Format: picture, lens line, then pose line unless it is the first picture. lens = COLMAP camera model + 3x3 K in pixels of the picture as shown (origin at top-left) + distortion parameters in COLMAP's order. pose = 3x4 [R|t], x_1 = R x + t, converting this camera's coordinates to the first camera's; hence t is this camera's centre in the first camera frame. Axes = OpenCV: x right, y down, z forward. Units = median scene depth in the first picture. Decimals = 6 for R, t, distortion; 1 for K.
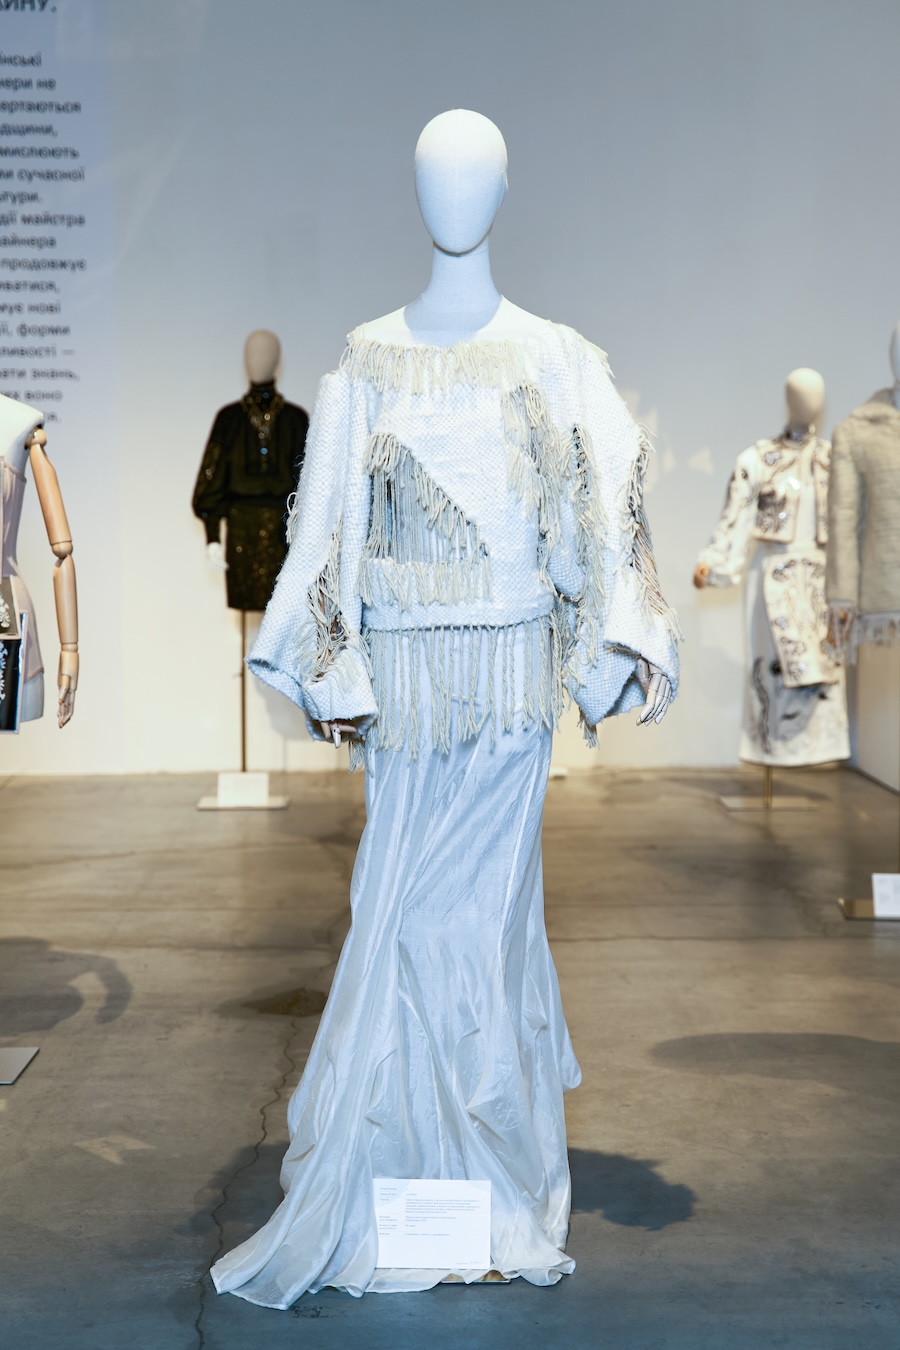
lens RADIAL K [[1861.6, 0, 450.0], [0, 1861.6, 675.0], [0, 0, 1]] dist [0.076660, -0.016074]
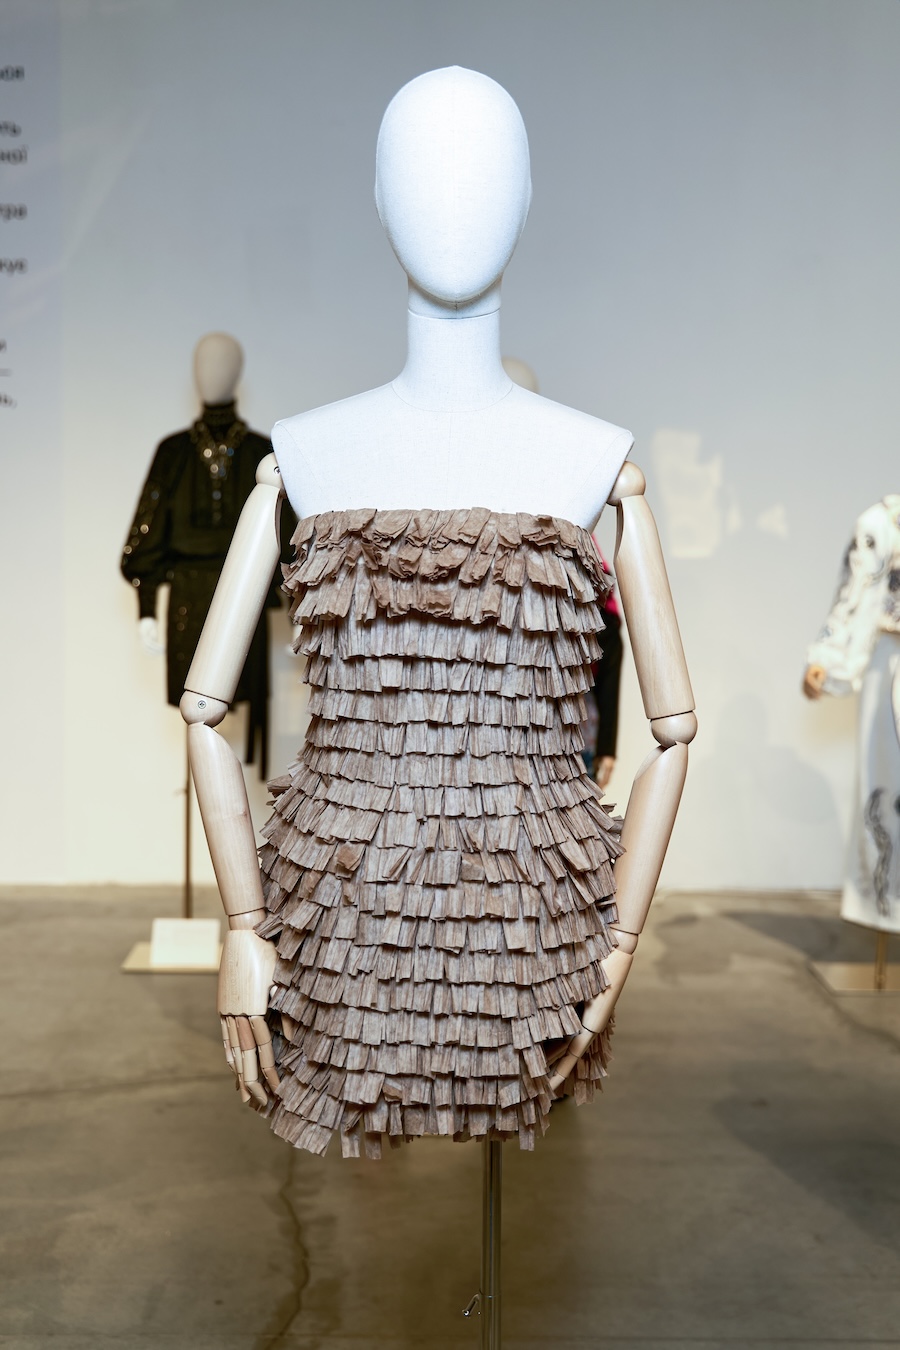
lens RADIAL K [[1375.7, 0, 450.0], [0, 1375.7, 675.0], [0, 0, 1]] dist [-0.027356, -0.014259]
pose [[0.999726, 0.022111, -0.007699, -0.001630], [-0.022083, 0.999749, 0.003685, -0.052780], [0.007778, -0.003514, 0.999964, 0.453663]]
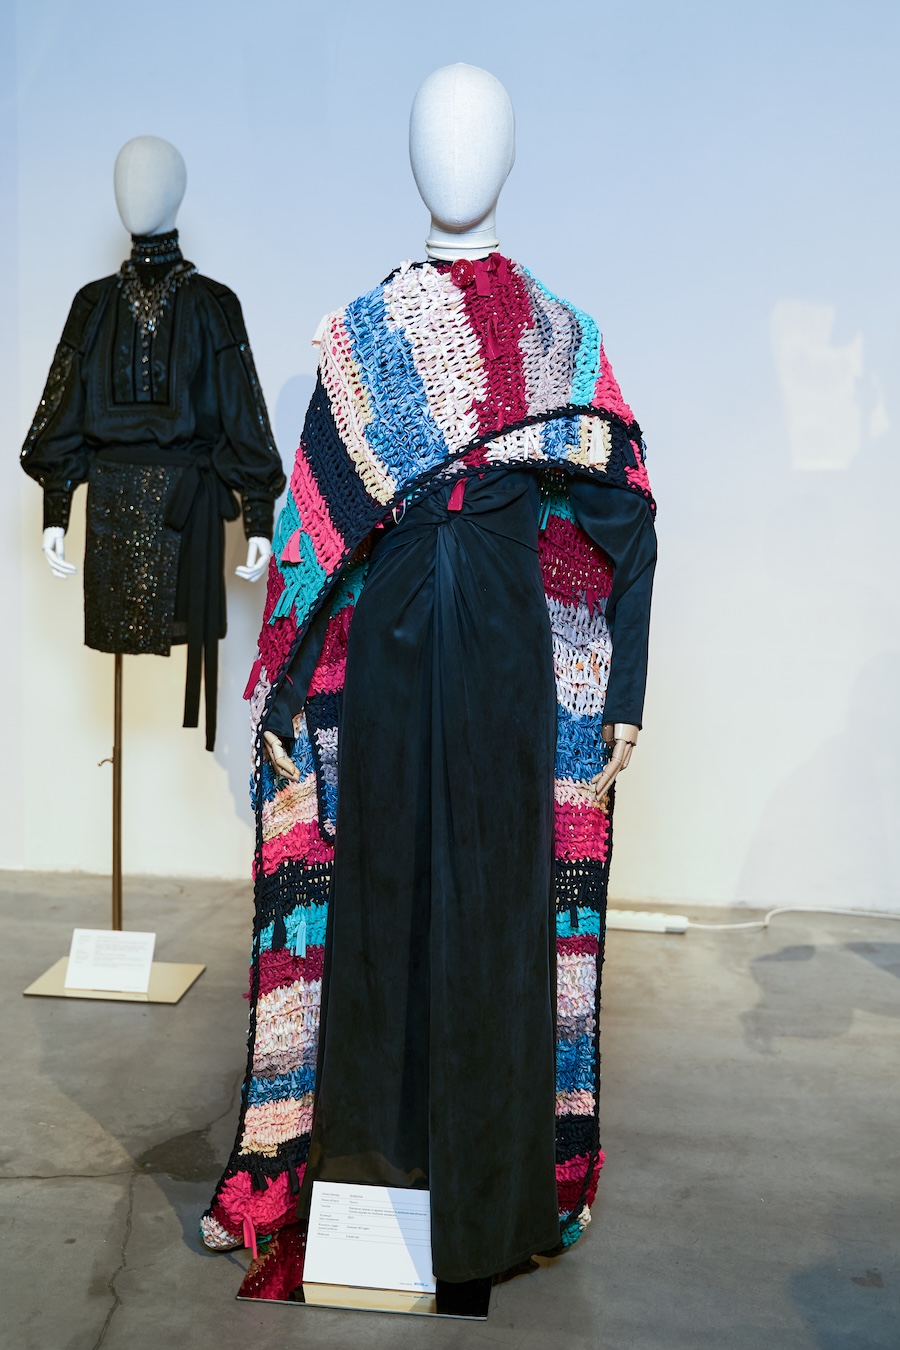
lens RADIAL K [[1375.7, 0, 450.0], [0, 1375.7, 675.0], [0, 0, 1]] dist [-0.027356, -0.014259]
pose [[0.991054, 0.042887, -0.126382, 0.042859], [-0.040277, 0.998921, 0.023139, -0.040947], [0.127238, -0.017842, 0.991712, 0.610160]]
